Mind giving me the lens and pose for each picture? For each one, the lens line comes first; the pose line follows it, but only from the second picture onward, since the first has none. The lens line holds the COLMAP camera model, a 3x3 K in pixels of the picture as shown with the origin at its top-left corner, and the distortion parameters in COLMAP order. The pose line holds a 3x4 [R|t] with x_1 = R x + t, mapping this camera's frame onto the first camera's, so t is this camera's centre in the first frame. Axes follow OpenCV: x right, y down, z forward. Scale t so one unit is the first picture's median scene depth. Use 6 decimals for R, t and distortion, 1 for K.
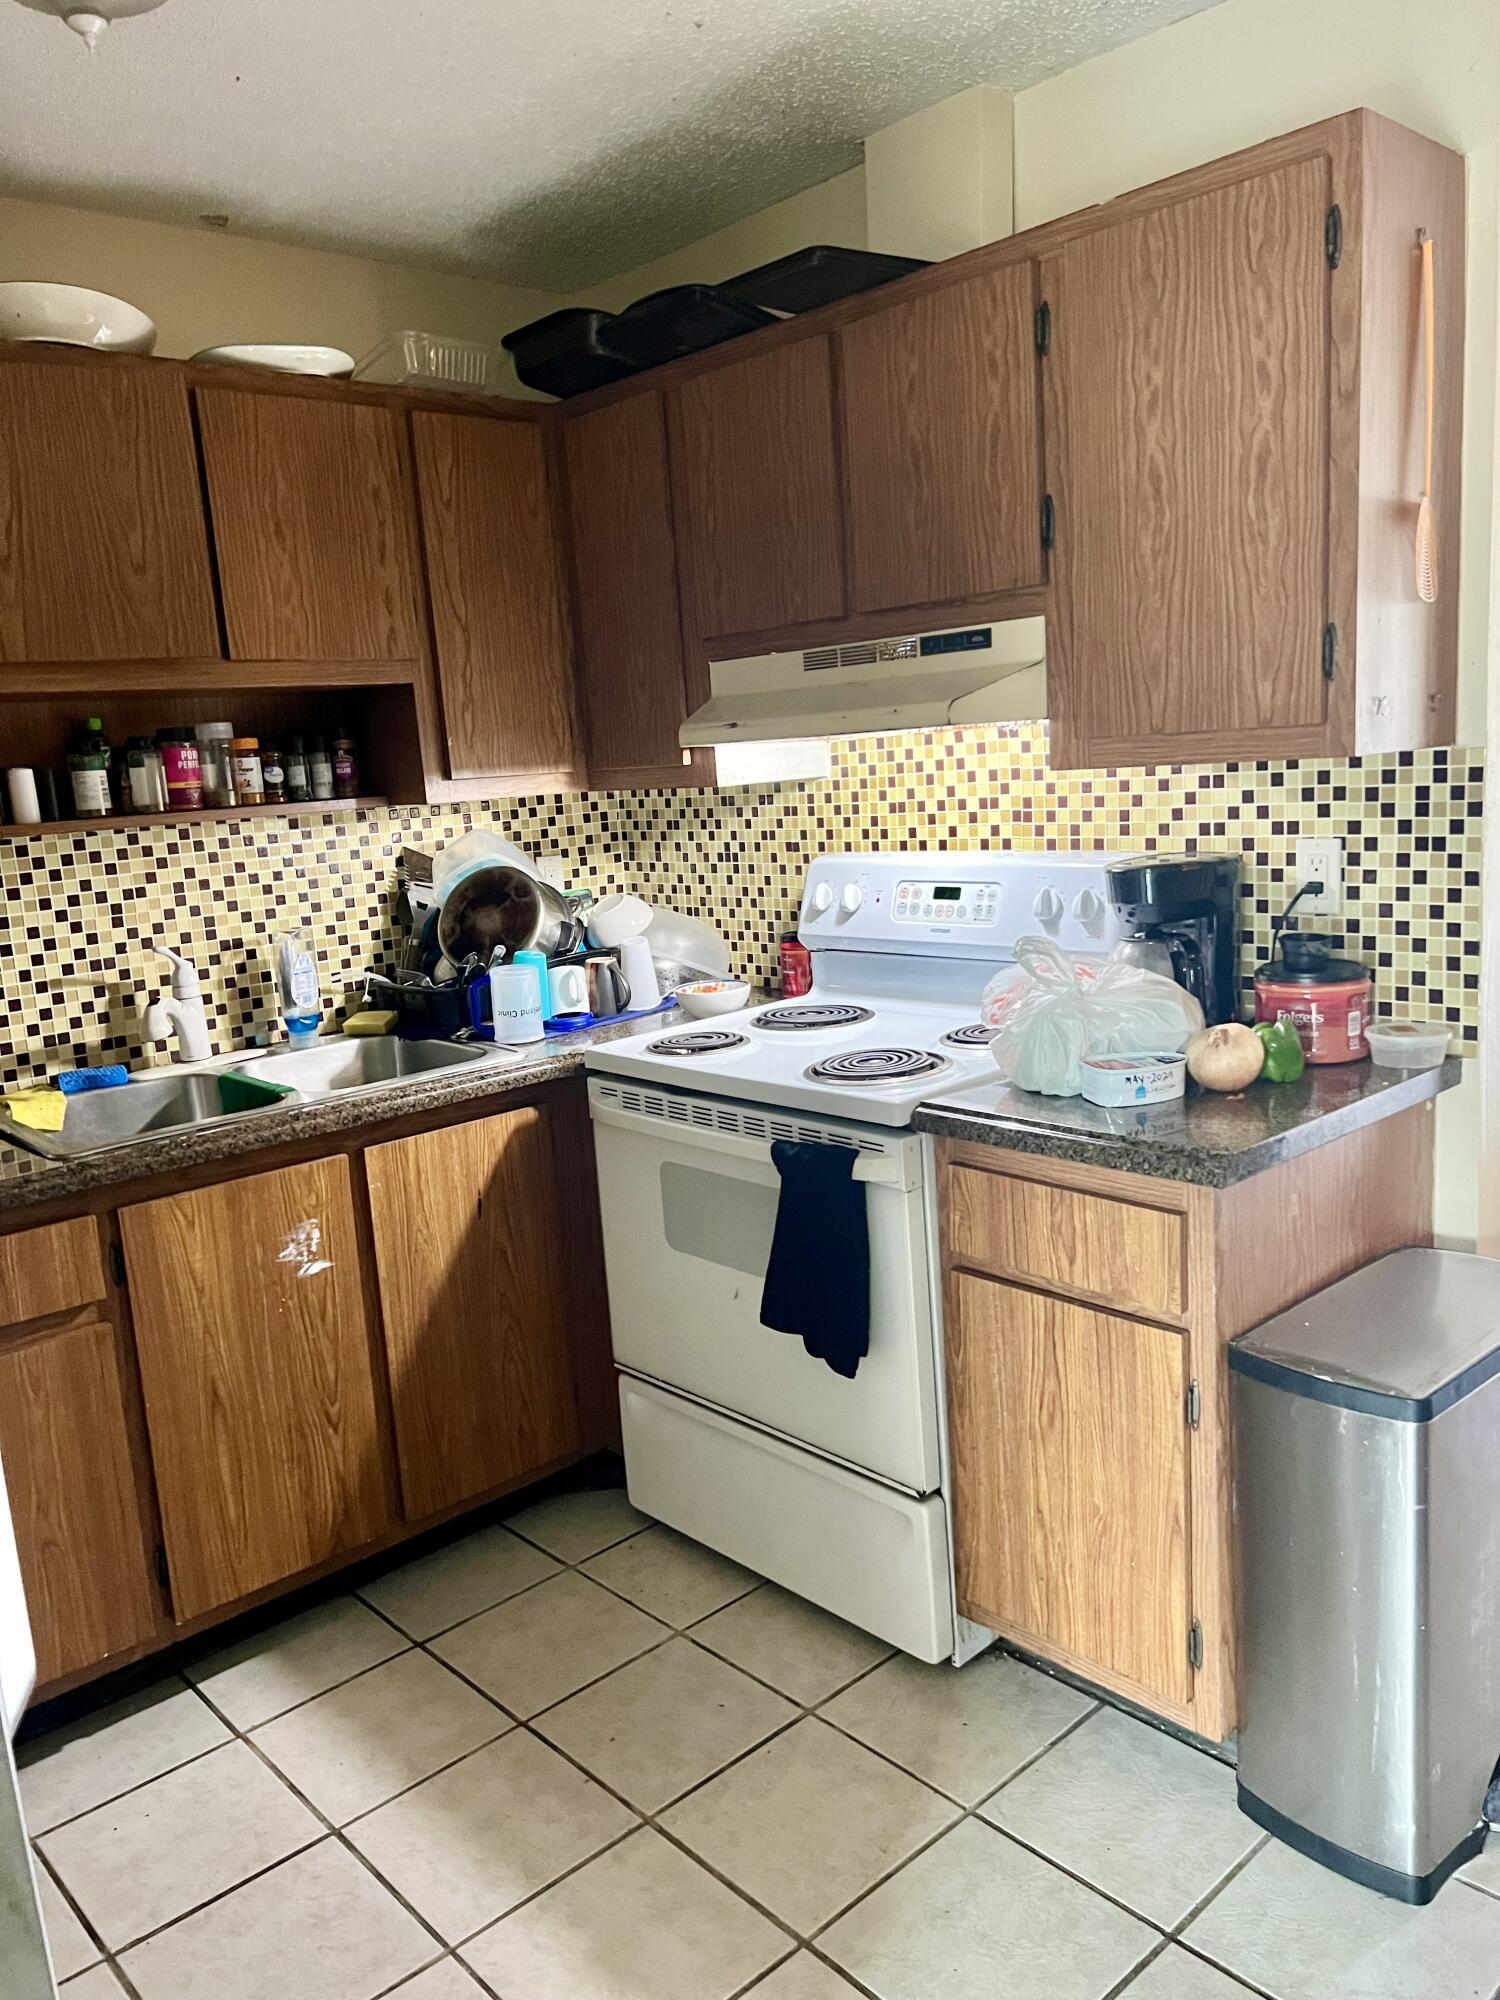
lens RADIAL K [[1495.7, 0, 757.5], [0, 1495.7, 1016.8], [0, 0, 1]] dist [0.050218, -0.068250]
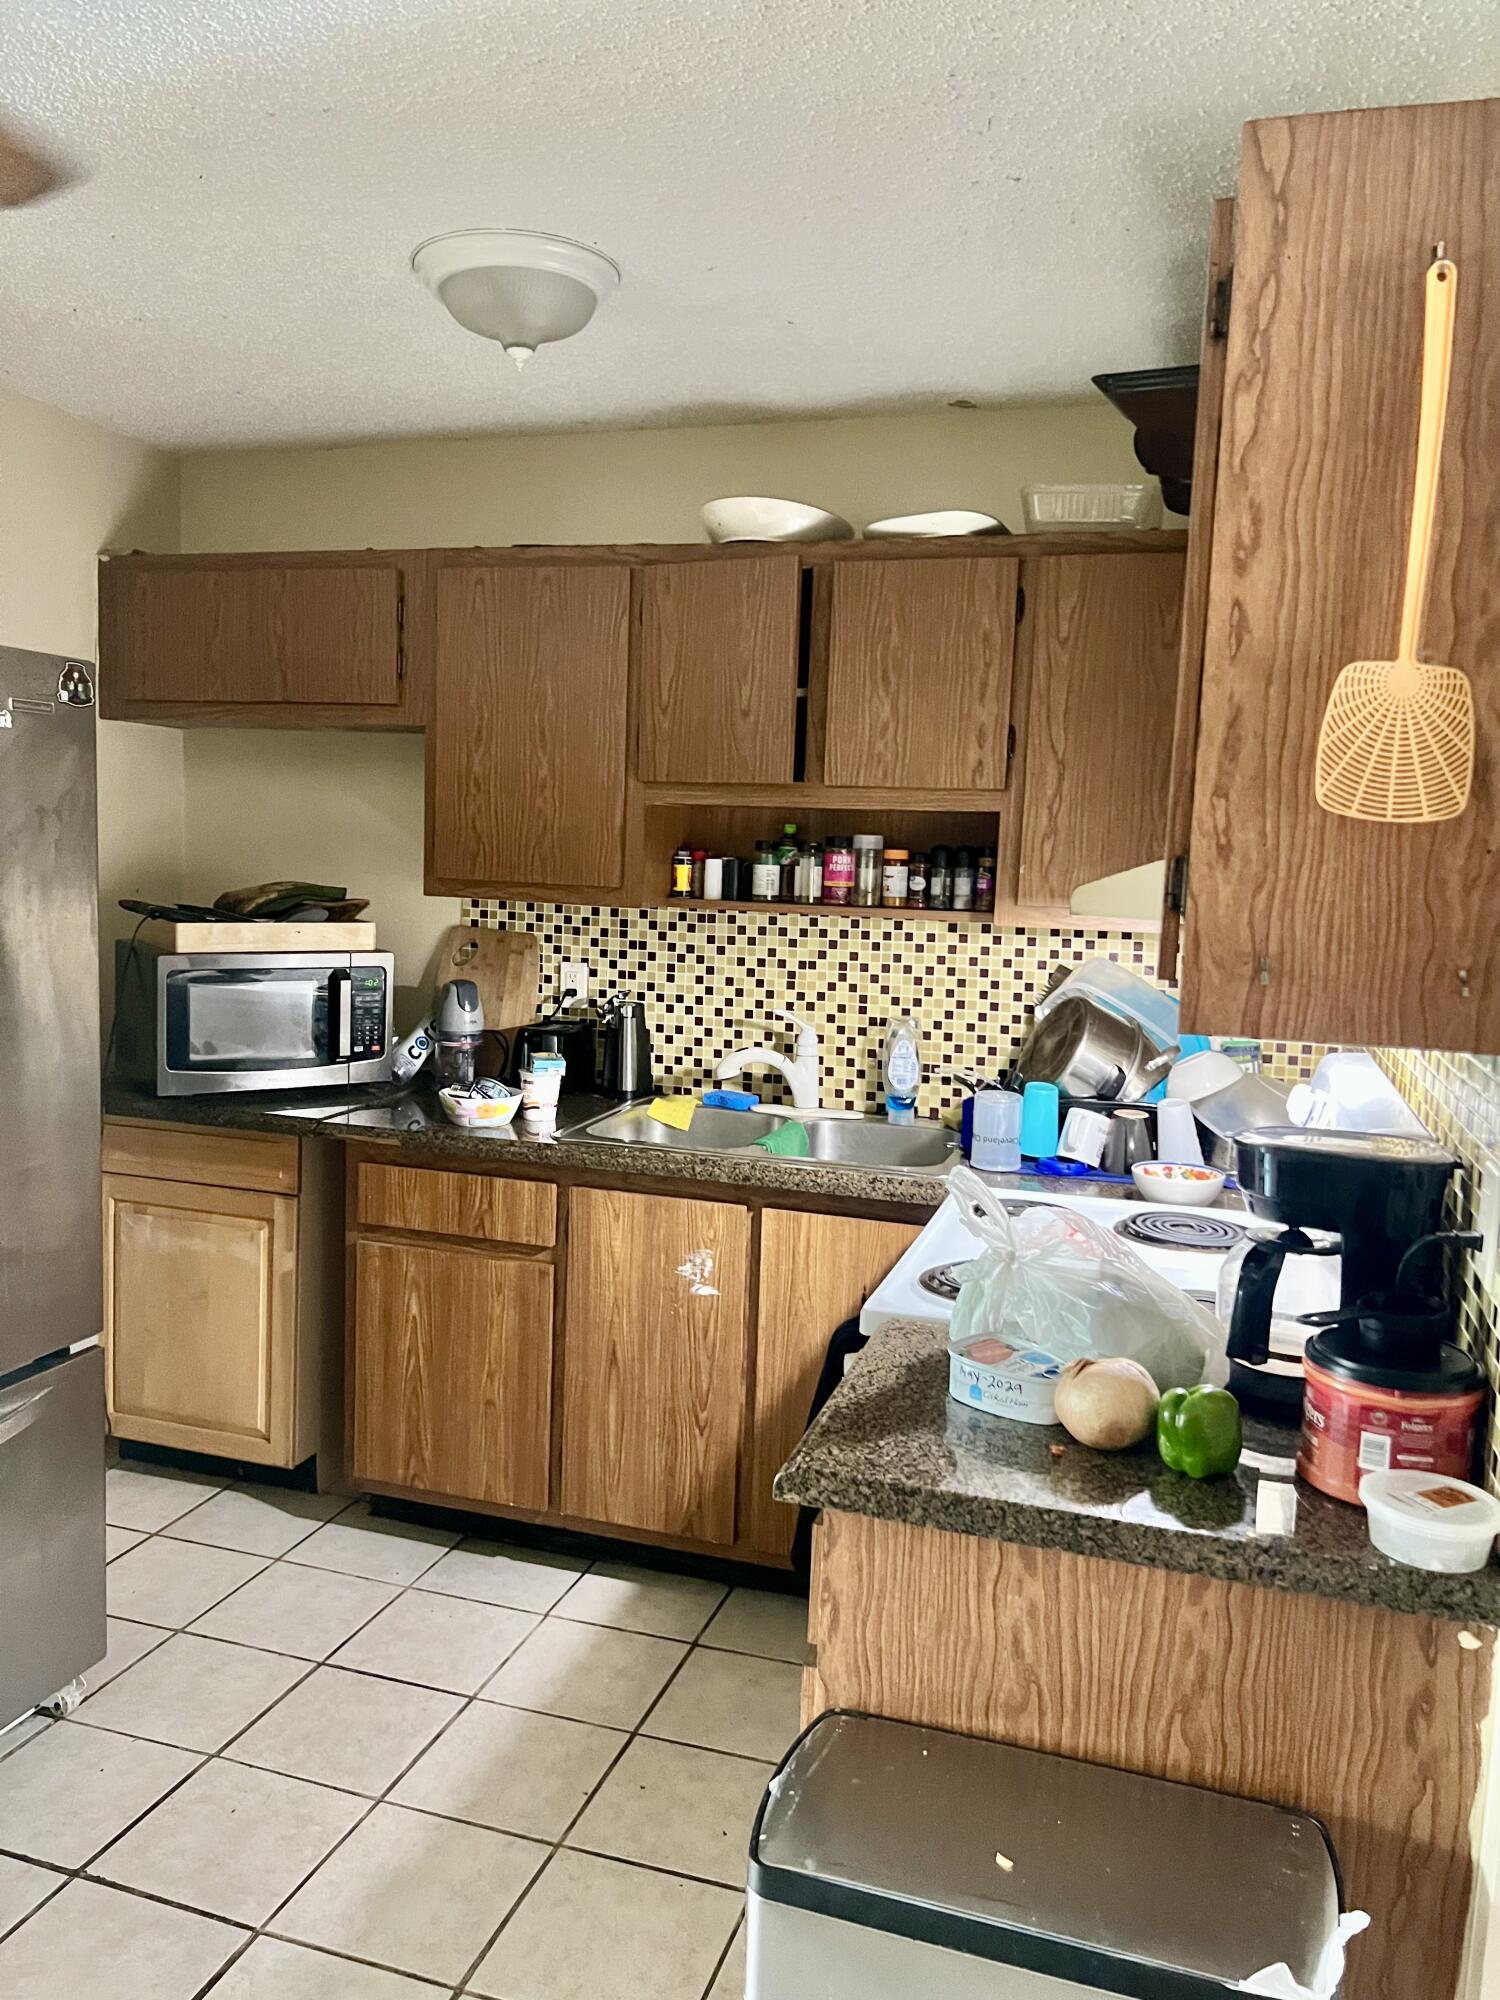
lens RADIAL K [[1495.7, 0, 749.5], [0, 1495.7, 996.9], [0, 0, 1]] dist [0.050218, -0.068250]
pose [[0.496371, 0.174154, -0.850463, 0.611322], [-0.220280, 0.972874, 0.070655, -0.133688], [0.839698, 0.152269, 0.521269, 0.330702]]
